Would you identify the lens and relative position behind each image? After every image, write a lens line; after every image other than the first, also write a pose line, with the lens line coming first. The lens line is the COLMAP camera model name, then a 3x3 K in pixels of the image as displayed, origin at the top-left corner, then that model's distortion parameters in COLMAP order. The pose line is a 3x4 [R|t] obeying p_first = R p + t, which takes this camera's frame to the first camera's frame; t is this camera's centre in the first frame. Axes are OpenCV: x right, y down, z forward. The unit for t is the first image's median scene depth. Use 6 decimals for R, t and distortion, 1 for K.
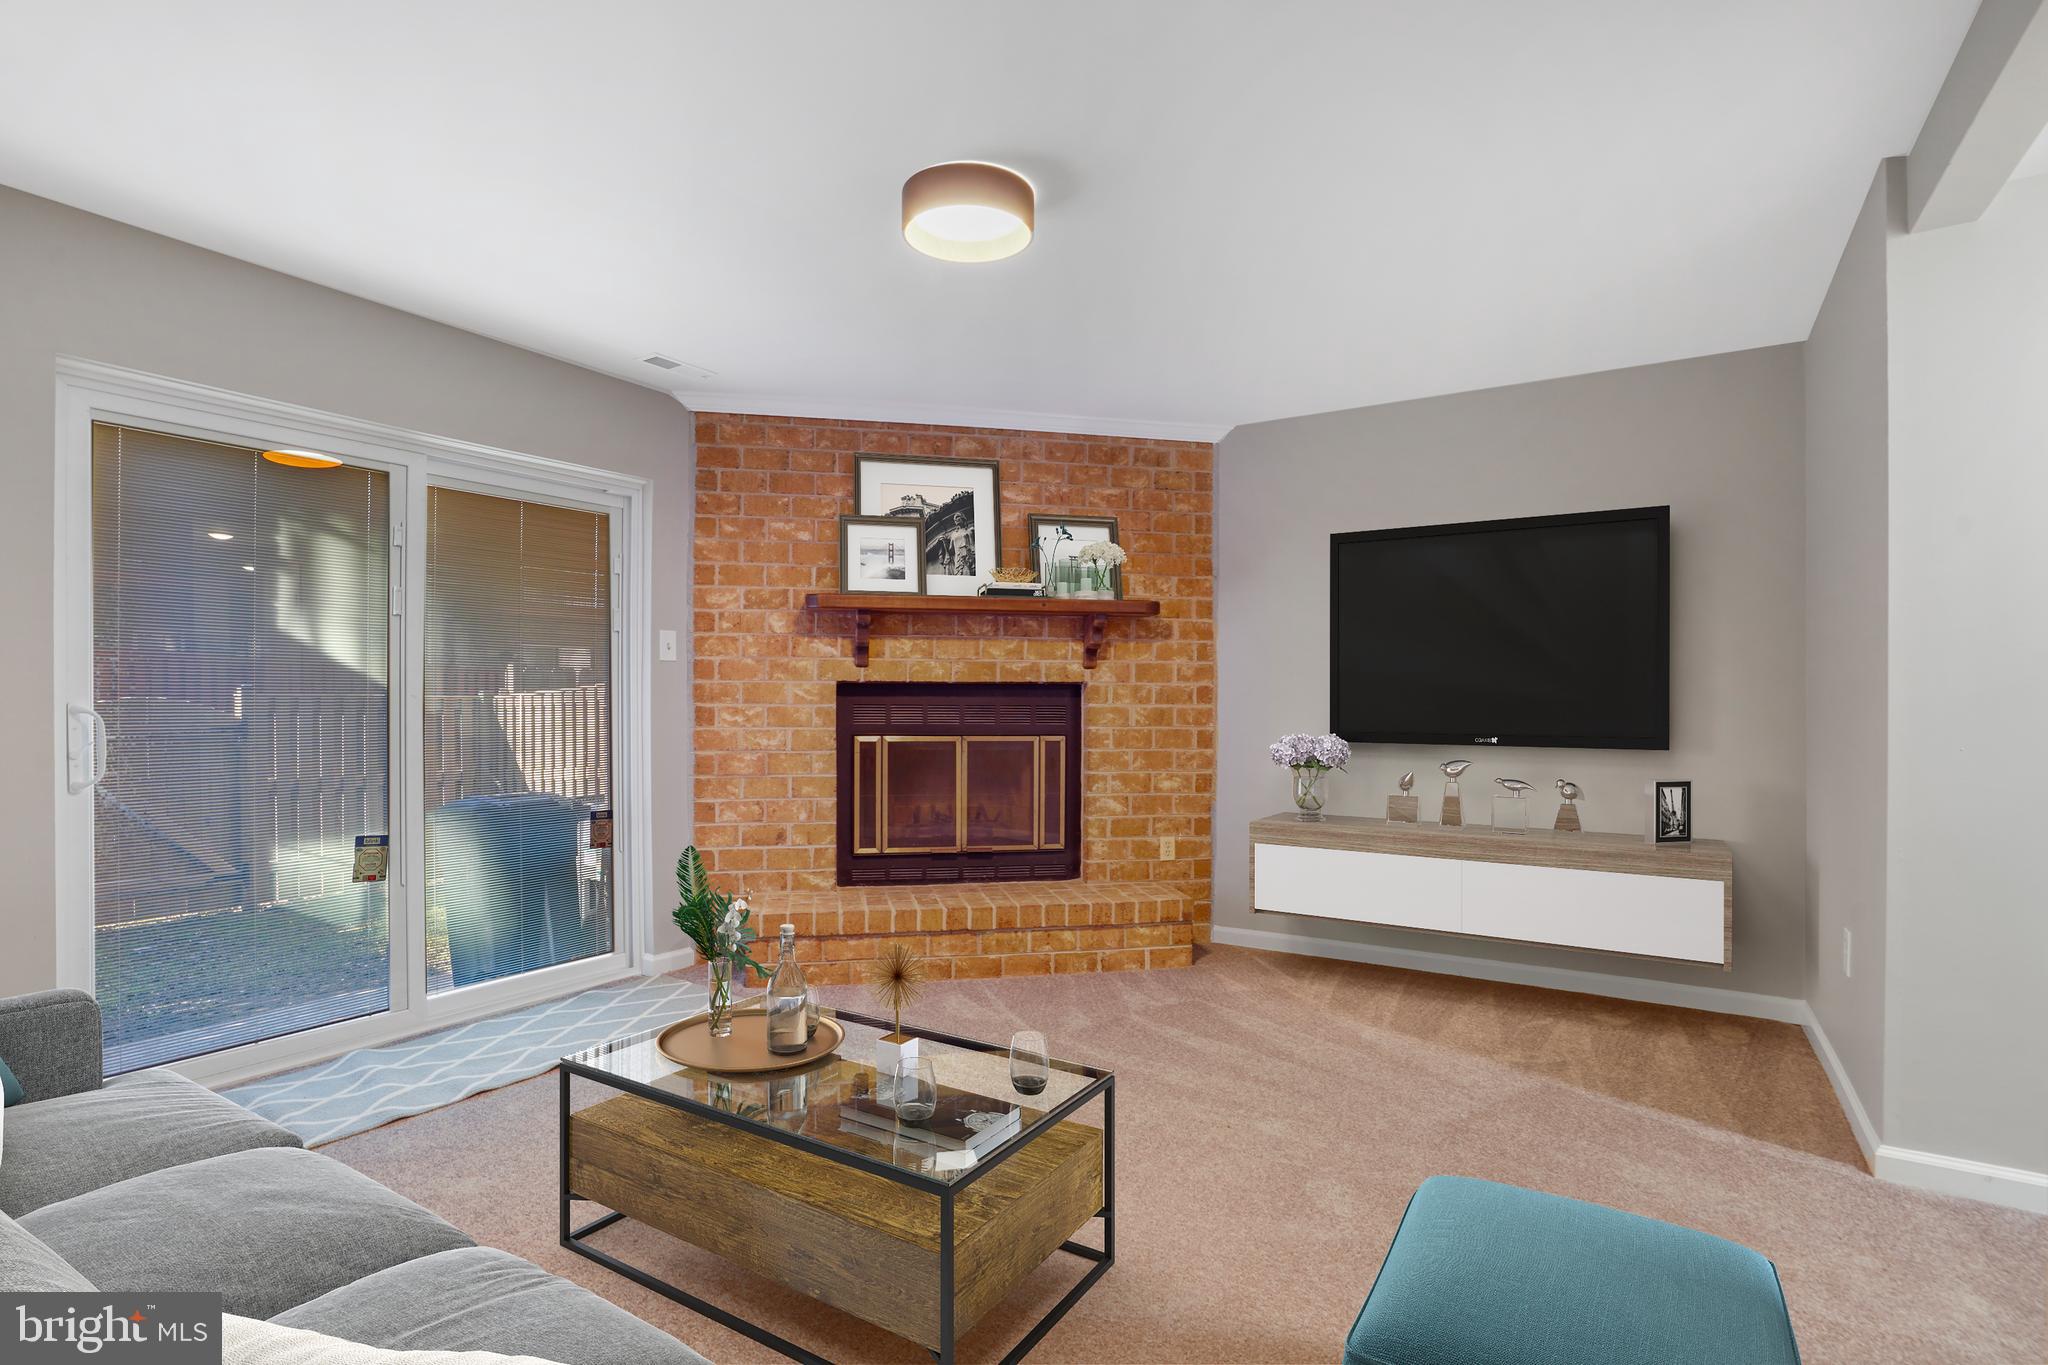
lens RADIAL K [[973.8, 0, 1027.6], [0, 973.8, 701.6], [0, 0, 1]] dist [-0.022954, 0.009473]
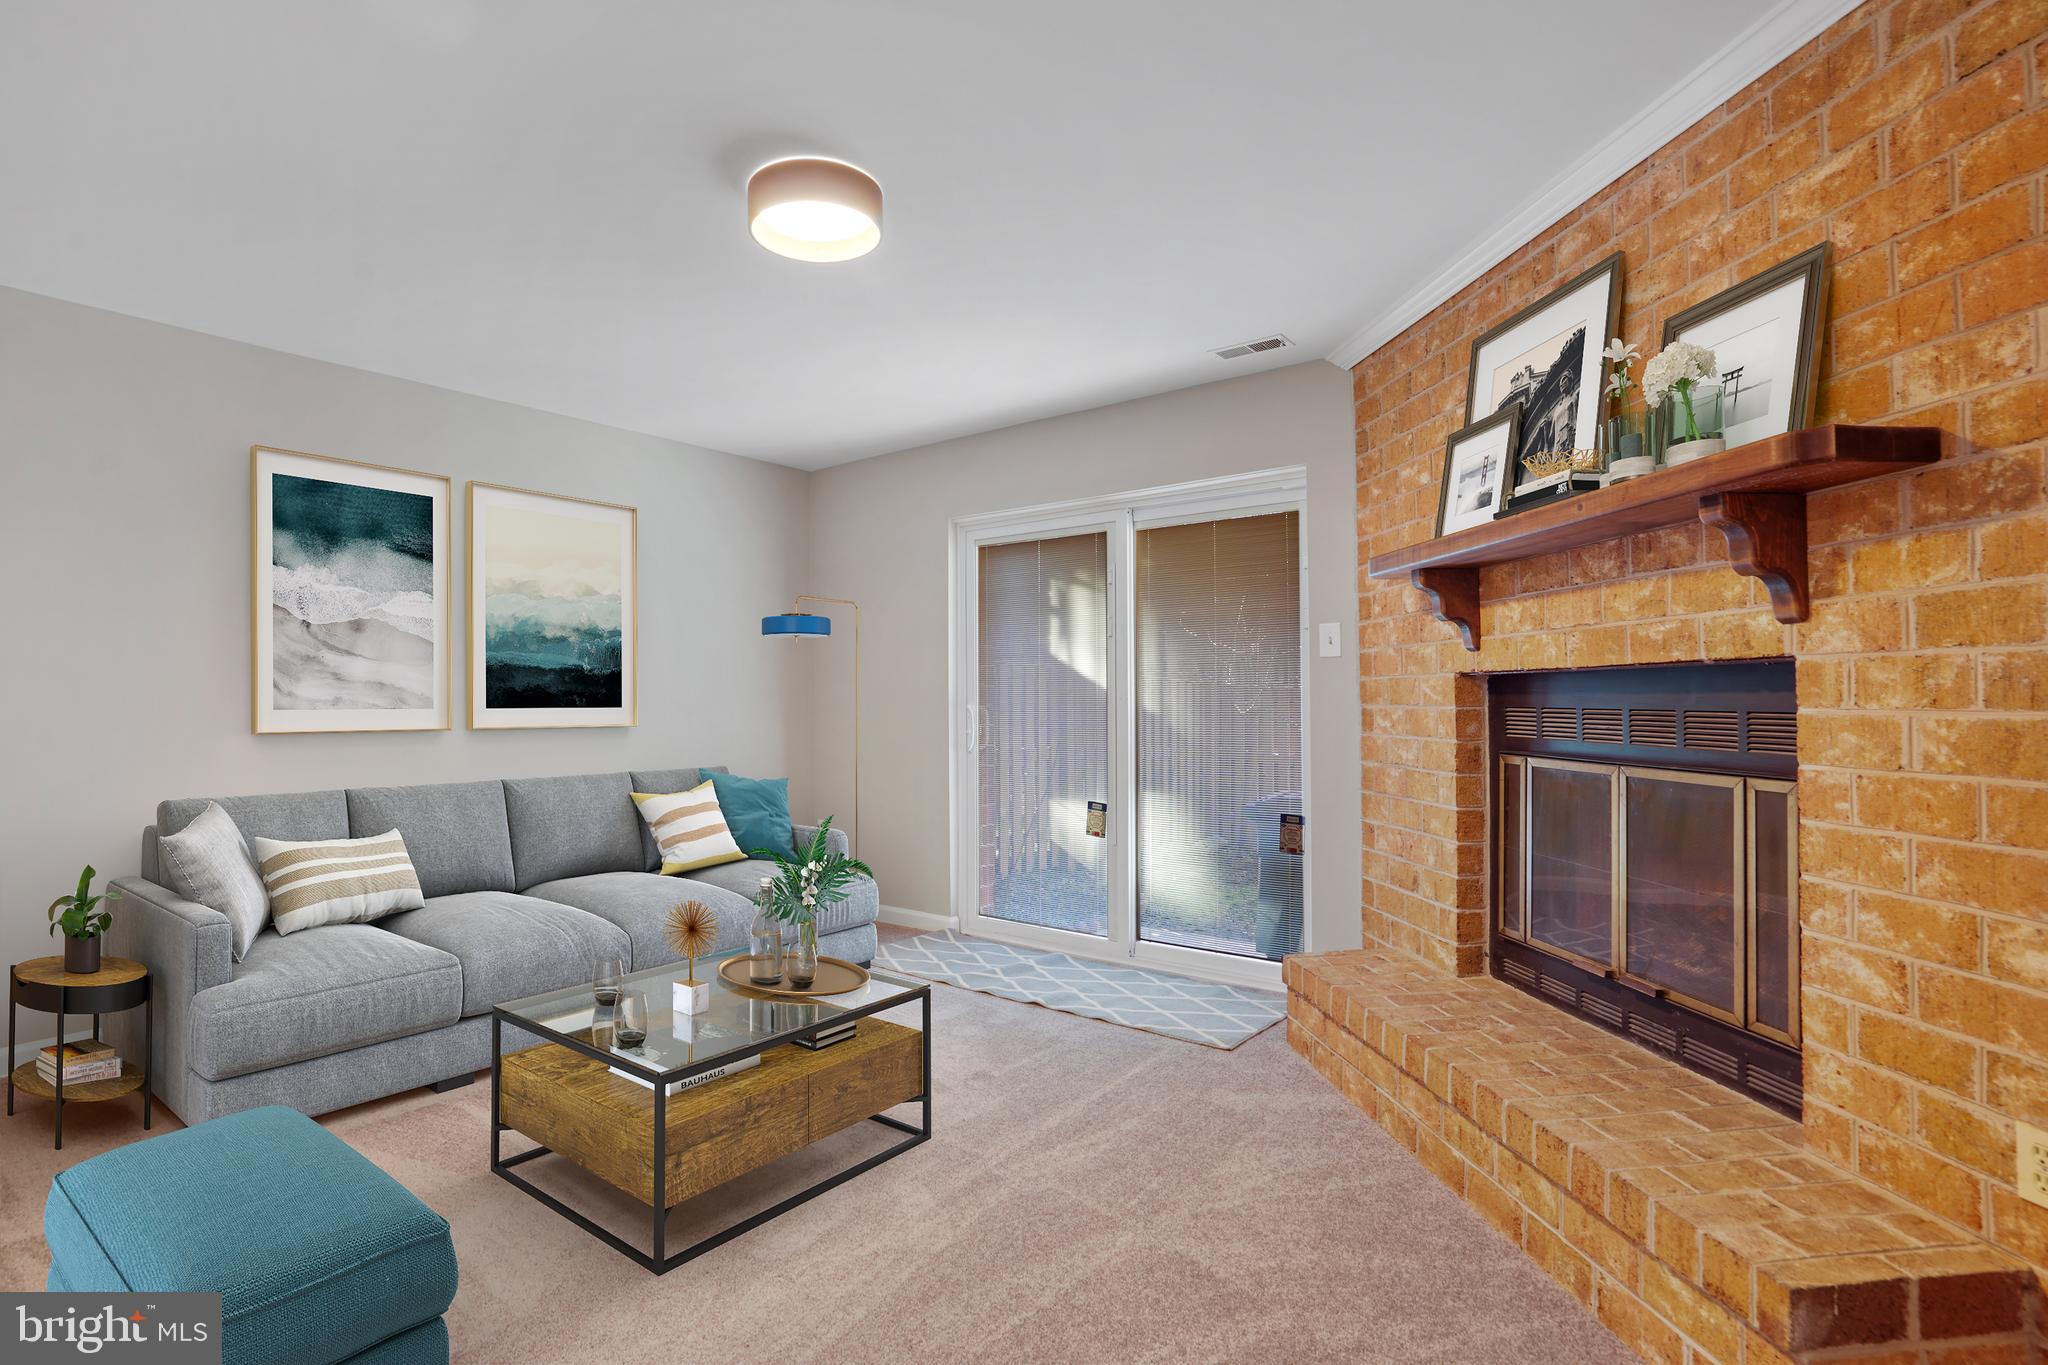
lens RADIAL K [[973.8, 0, 1023.4], [0, 973.8, 674.6], [0, 0, 1]] dist [-0.022954, 0.009473]
pose [[-0.066527, -0.029050, -0.997362, 0.504997], [-0.002158, 0.999578, -0.028971, 0.000738], [0.997782, 0.000225, -0.066561, 0.723057]]
